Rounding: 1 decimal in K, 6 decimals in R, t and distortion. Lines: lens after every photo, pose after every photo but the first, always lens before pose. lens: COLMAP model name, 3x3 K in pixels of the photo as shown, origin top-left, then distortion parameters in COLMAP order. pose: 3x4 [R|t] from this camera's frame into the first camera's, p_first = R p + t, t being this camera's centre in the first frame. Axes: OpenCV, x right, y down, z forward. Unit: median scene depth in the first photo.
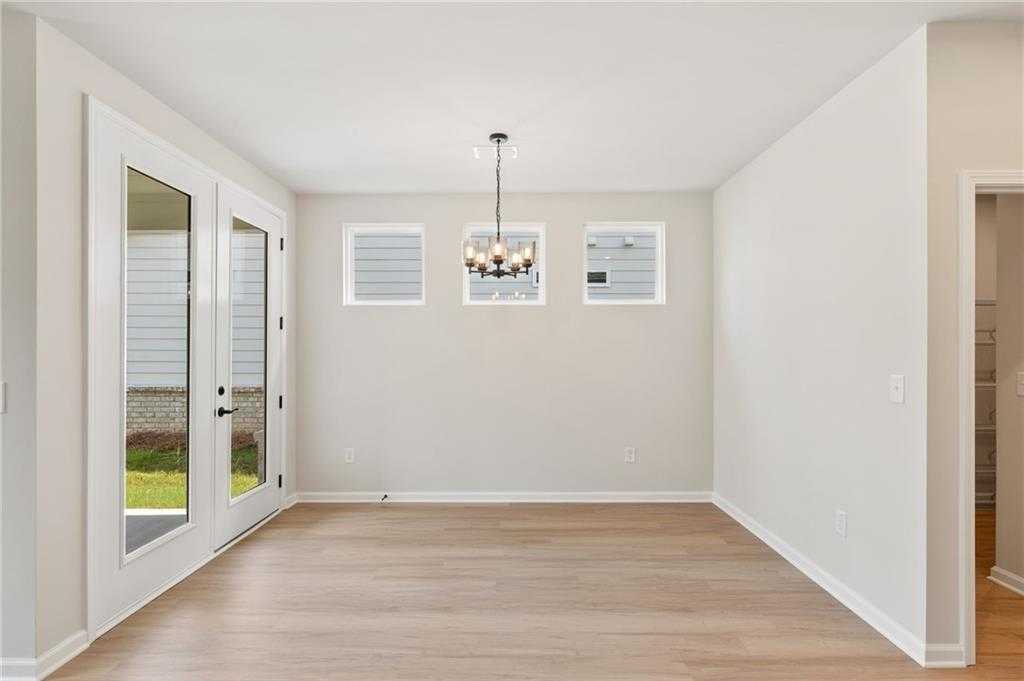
lens RADIAL K [[490.0, 0, 511.6], [0, 490.0, 343.8], [0, 0, 1]] dist [0.000220, -0.000118]
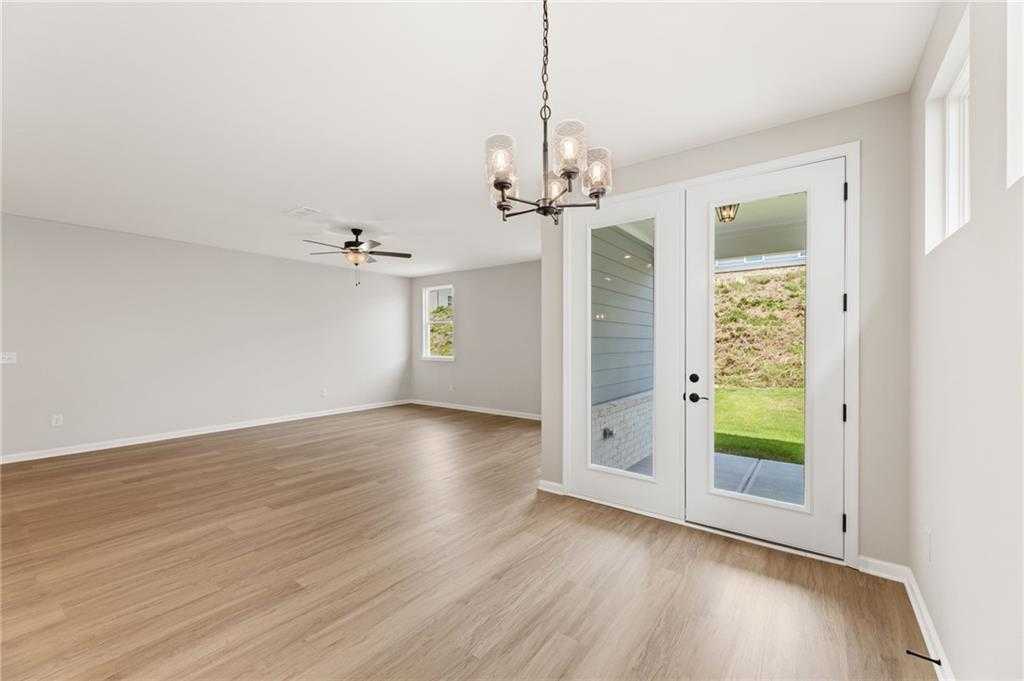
lens RADIAL K [[416.2, 0, 519.5], [0, 416.2, 344.1], [0, 0, 1]] dist [-0.000011, 0.000051]
pose [[-0.582011, 0.007880, -0.813143, 0.367487], [0.005828, 0.999968, 0.005519, 0.014013], [0.813160, -0.001527, -0.582038, 1.204770]]
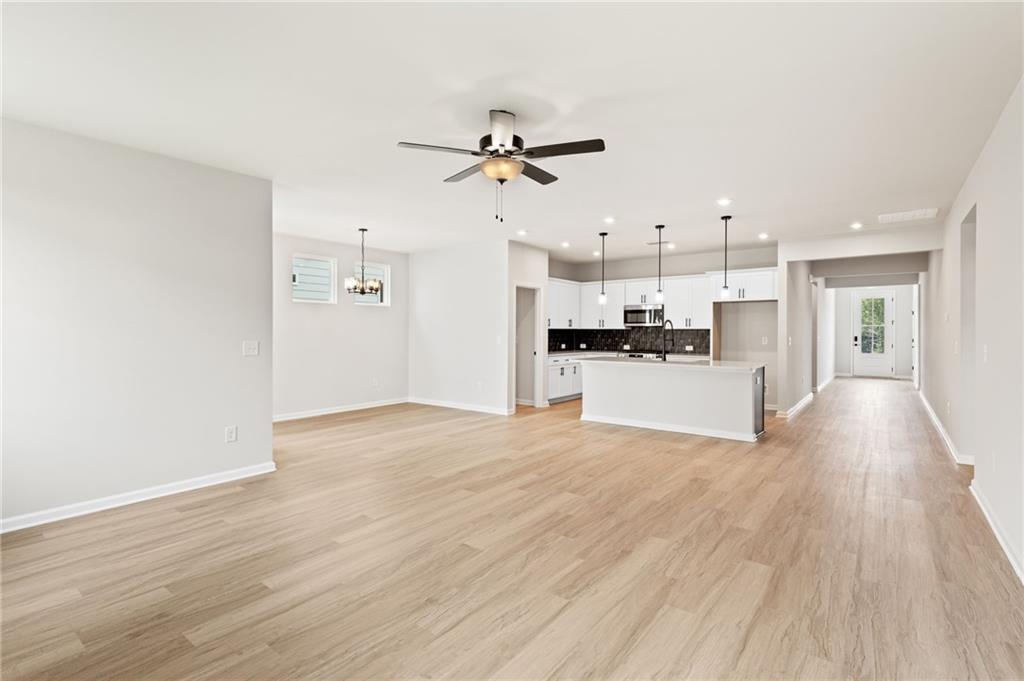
lens RADIAL K [[490.0, 0, 511.6], [0, 490.0, 343.8], [0, 0, 1]] dist [0.000220, -0.000118]
pose [[0.611254, -0.018455, 0.791219, -1.264190], [0.000595, 0.999739, 0.022859, 0.023617], [-0.791434, -0.013501, 0.611105, -0.782811]]
